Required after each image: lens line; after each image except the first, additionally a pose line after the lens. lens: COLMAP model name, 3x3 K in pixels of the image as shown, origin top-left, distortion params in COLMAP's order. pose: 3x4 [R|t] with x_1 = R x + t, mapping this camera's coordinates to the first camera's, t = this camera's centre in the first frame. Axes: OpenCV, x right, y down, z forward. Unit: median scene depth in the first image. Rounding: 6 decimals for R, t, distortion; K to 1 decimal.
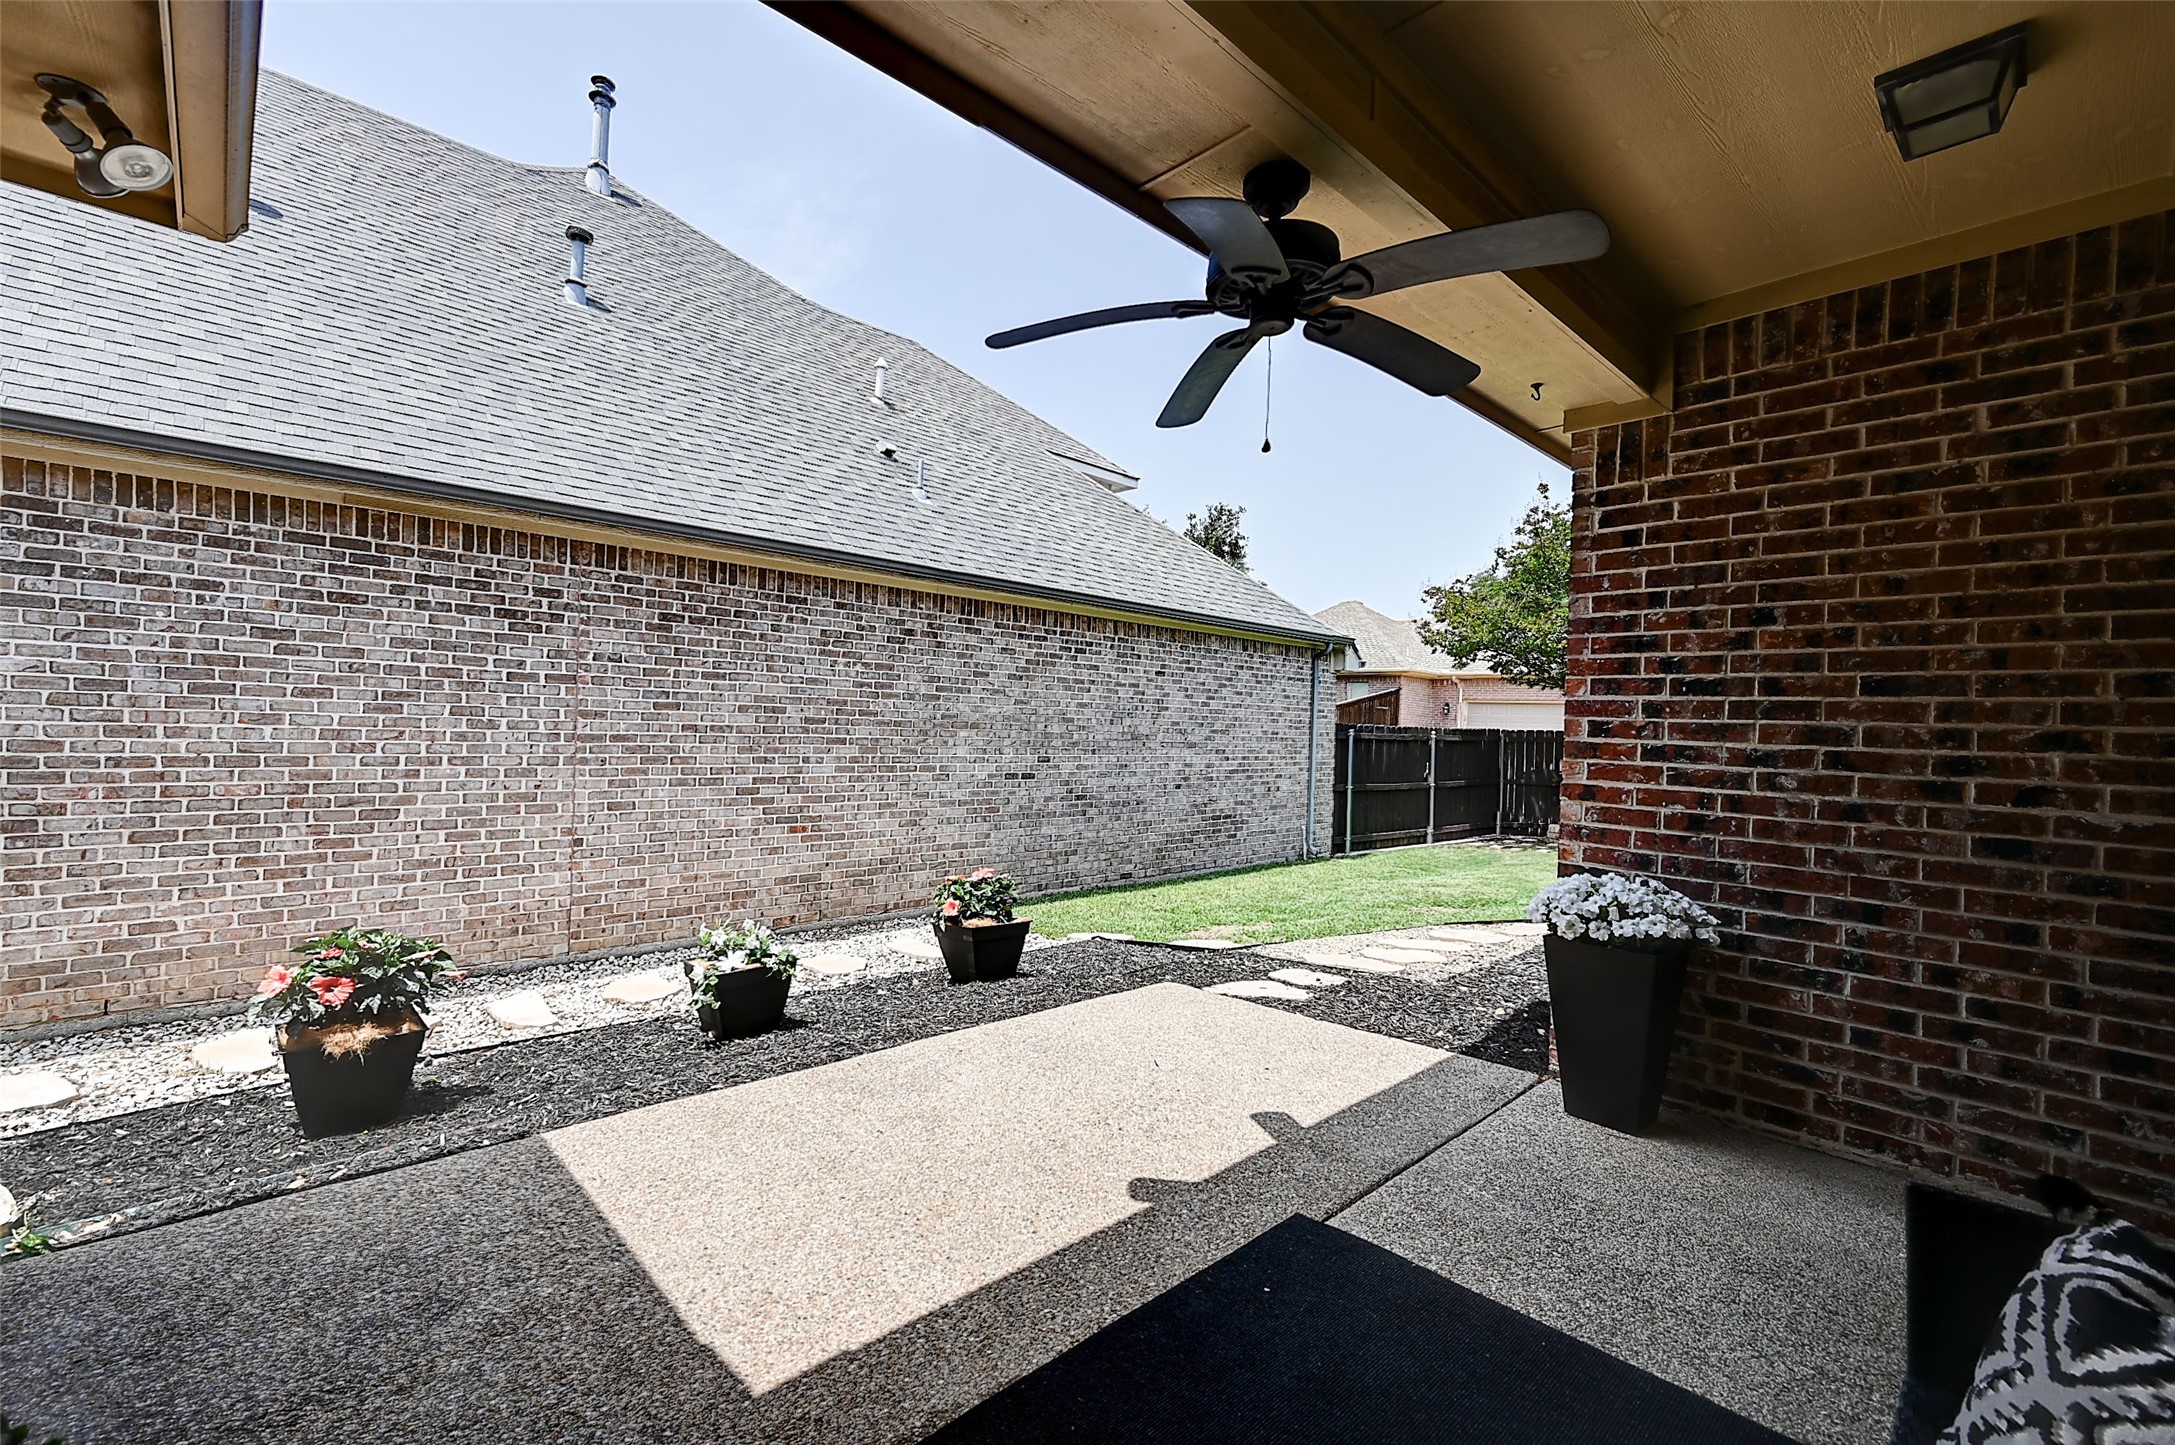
lens RADIAL K [[914.3, 0, 1045.7], [0, 914.3, 719.1], [0, 0, 1]] dist [-0.000414, -0.000083]
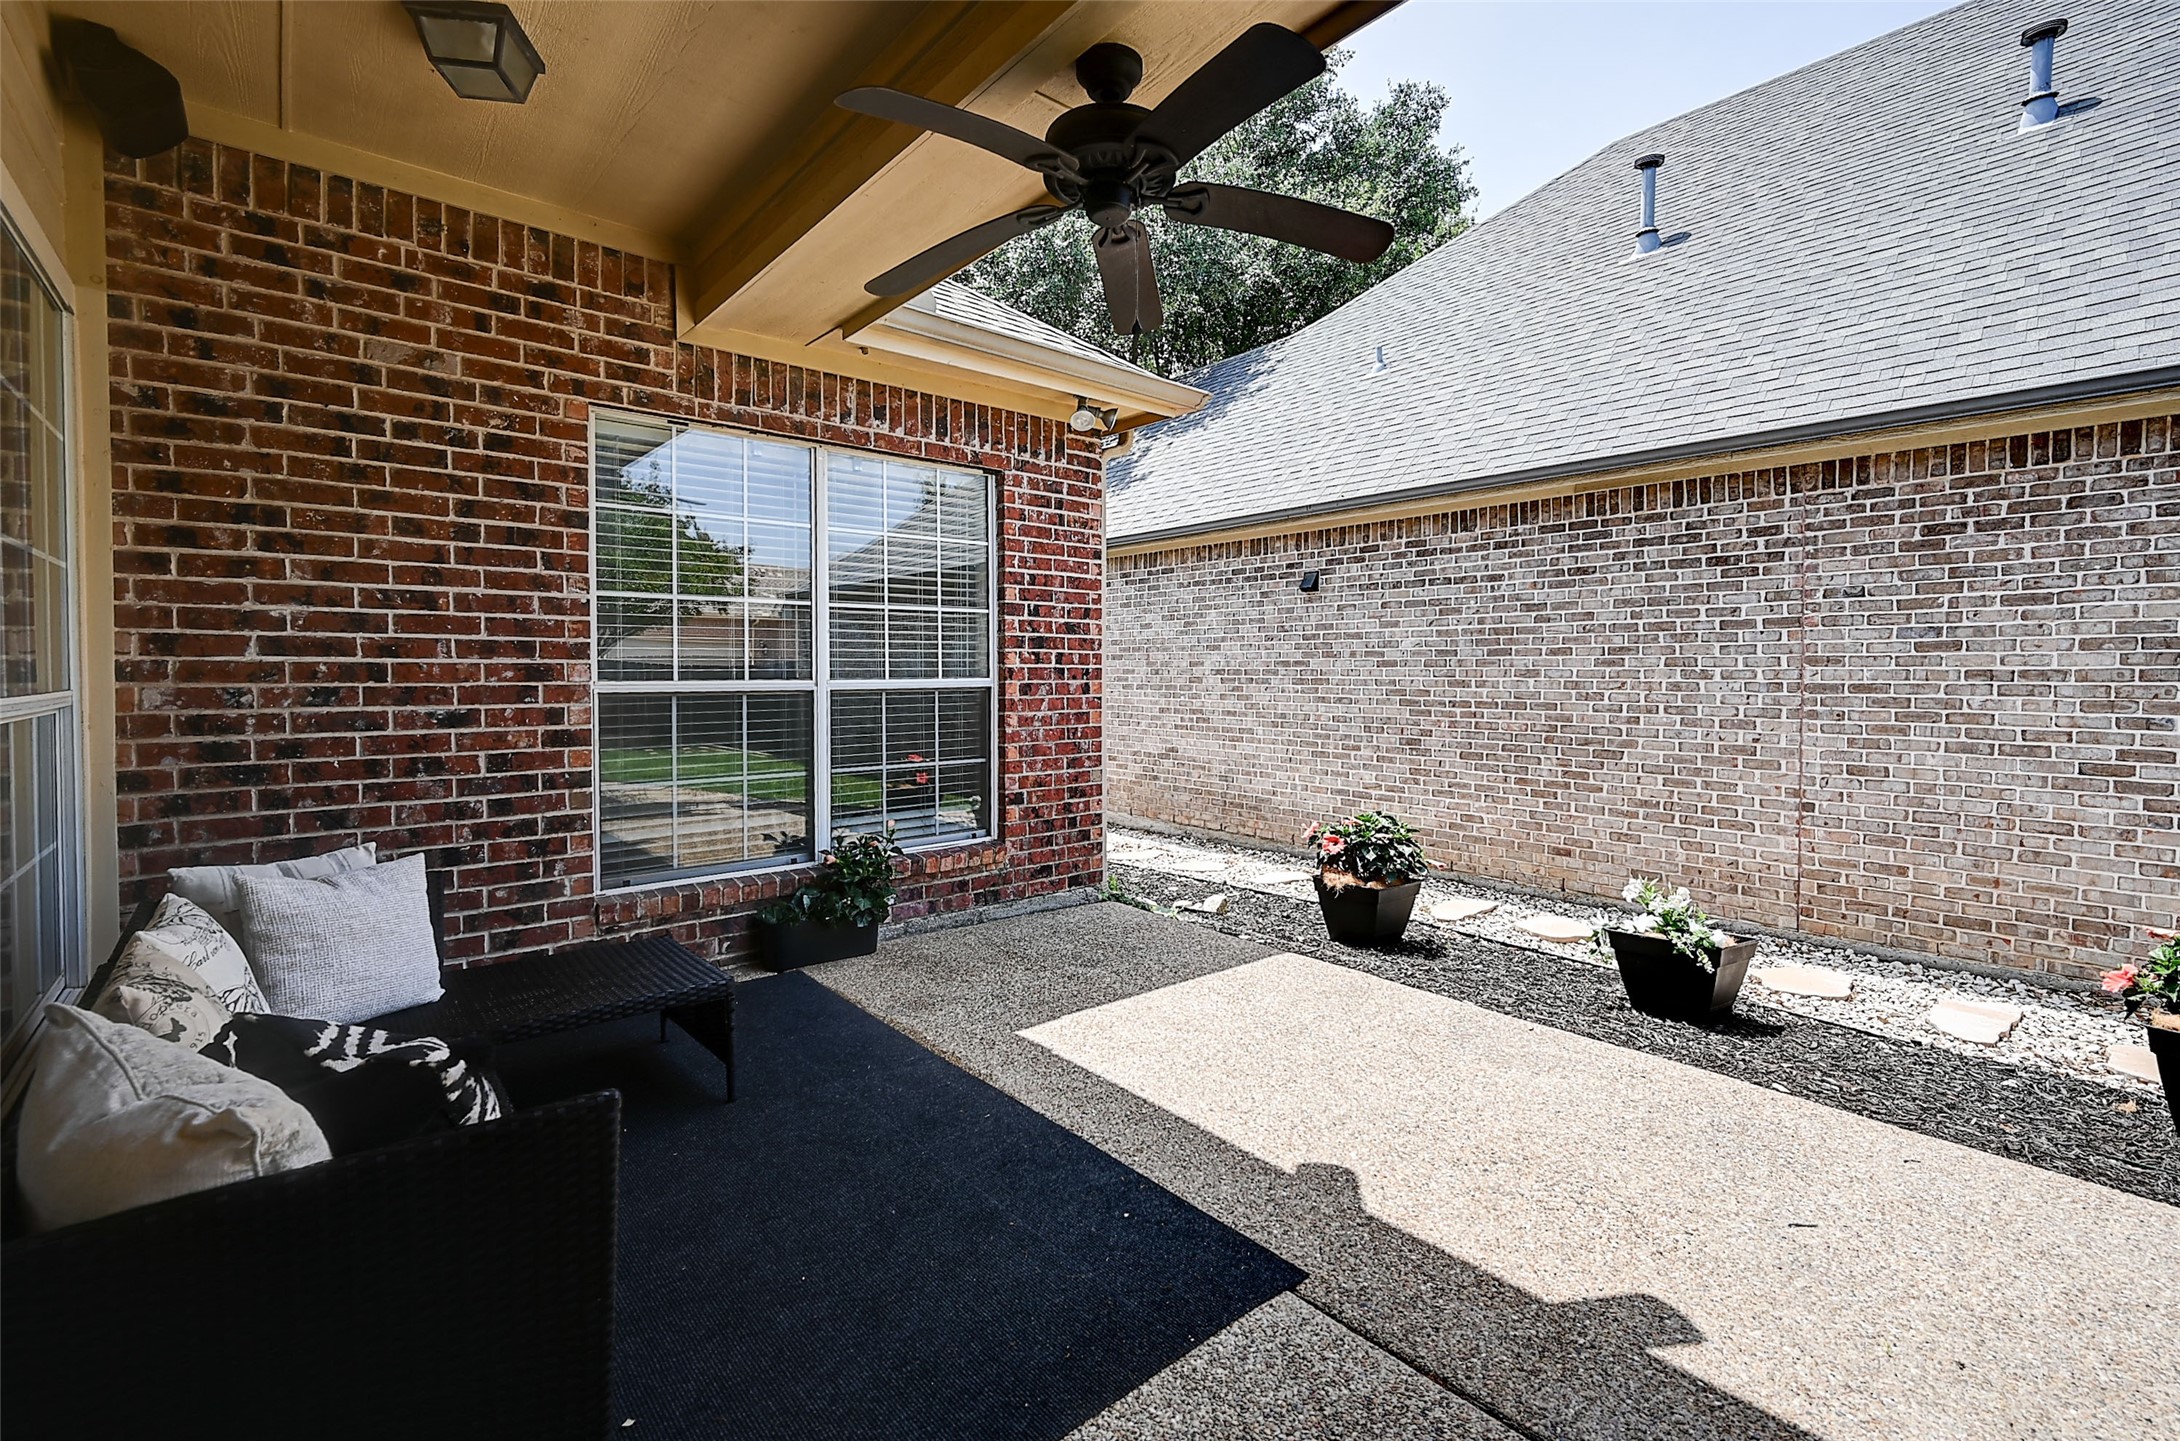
lens RADIAL K [[955.4, 0, 1093.0], [0, 955.4, 686.0], [0, 0, 1]] dist [-0.001430, -0.000338]
pose [[-0.035019, -0.016630, -0.999248, 0.471653], [0.004621, 0.999848, -0.016802, 0.033671], [0.999376, -0.005206, -0.034937, 0.378439]]
